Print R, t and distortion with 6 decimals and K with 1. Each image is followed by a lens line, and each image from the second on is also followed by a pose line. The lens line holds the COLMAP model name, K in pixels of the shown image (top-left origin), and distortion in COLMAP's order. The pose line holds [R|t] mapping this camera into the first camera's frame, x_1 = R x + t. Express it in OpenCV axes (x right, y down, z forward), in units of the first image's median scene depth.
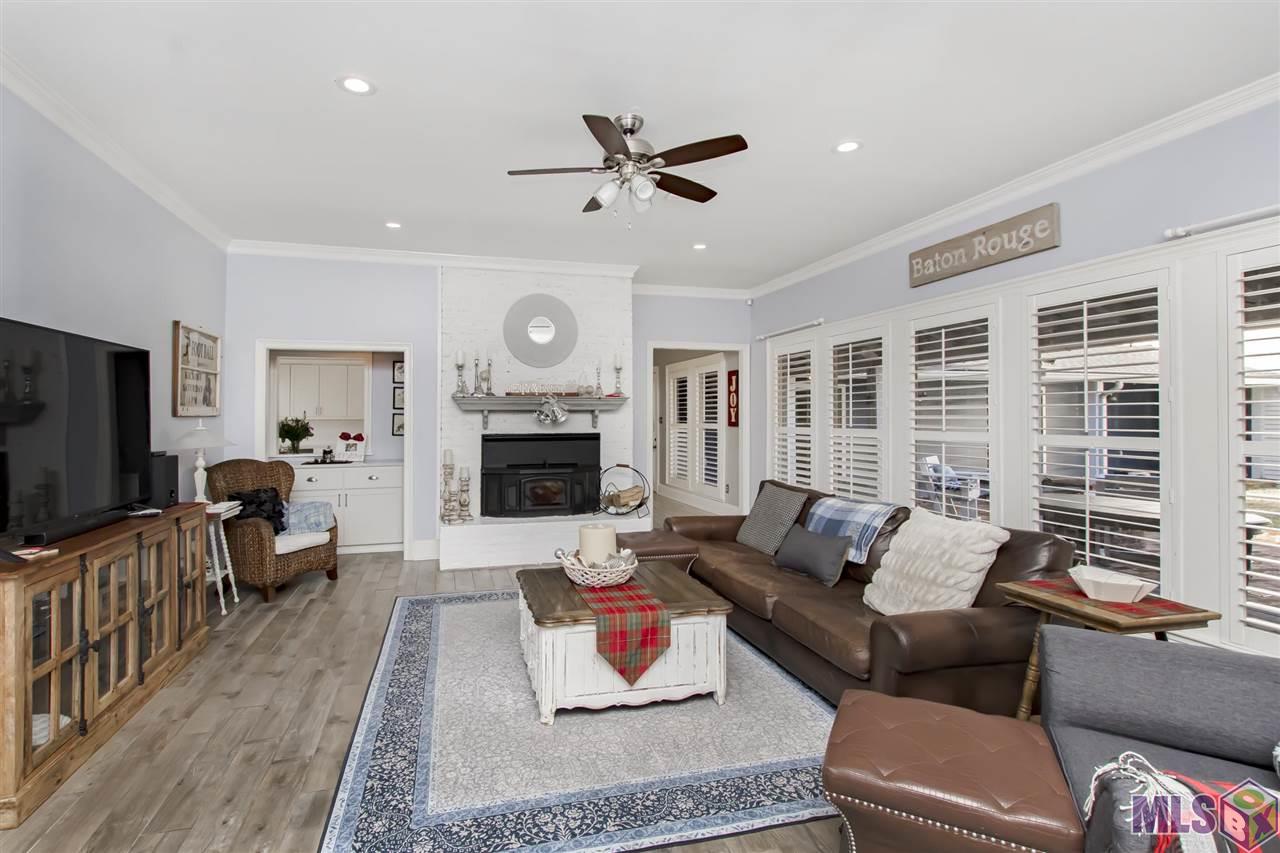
lens RADIAL K [[582.2, 0, 611.2], [0, 582.2, 427.4], [0, 0, 1]] dist [-0.020304, 0.000565]
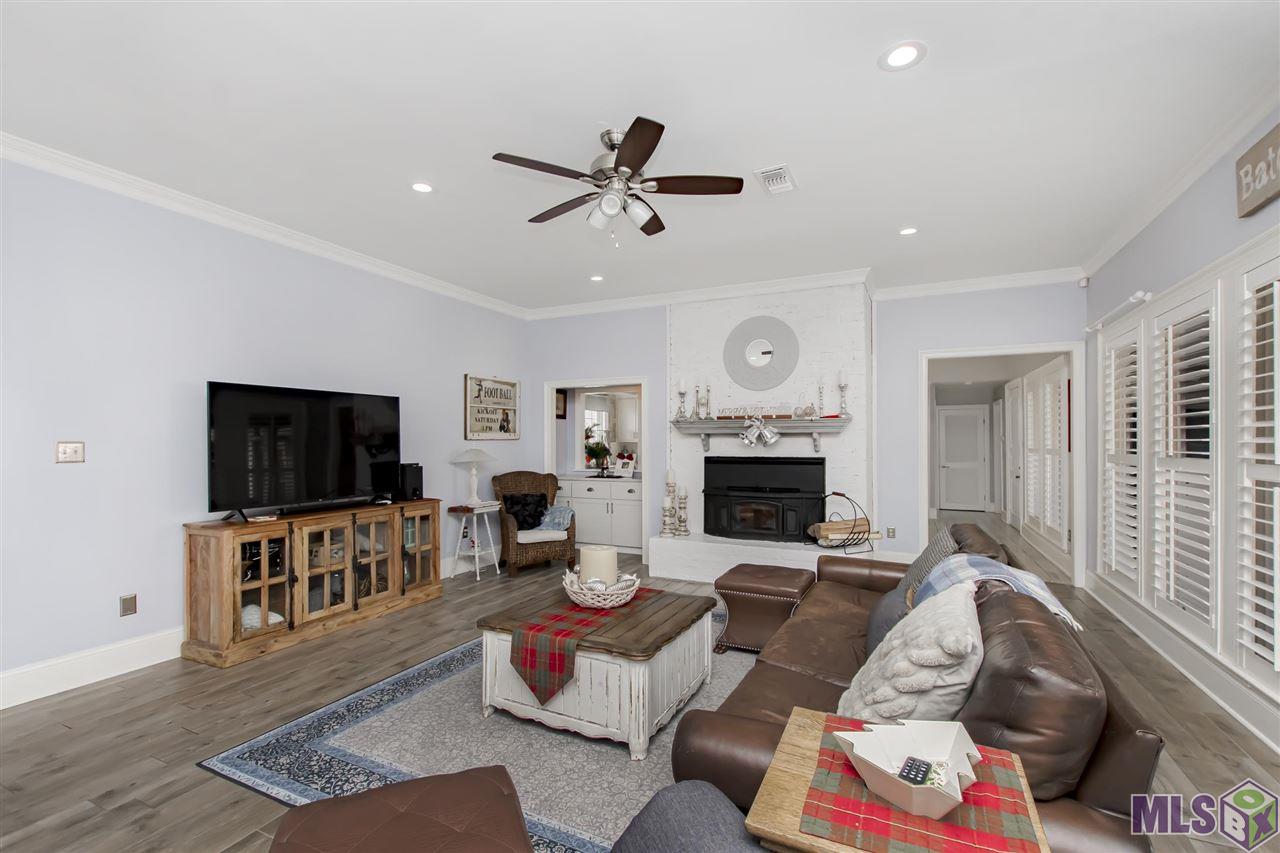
lens RADIAL K [[542.1, 0, 644.2], [0, 542.1, 449.7], [0, 0, 1]] dist [-0.004868, -0.000475]
pose [[0.769894, 0.011307, -0.638072, 0.414137], [-0.010887, 0.999930, 0.004583, -0.004711], [0.638079, 0.003419, 0.769963, 0.205262]]
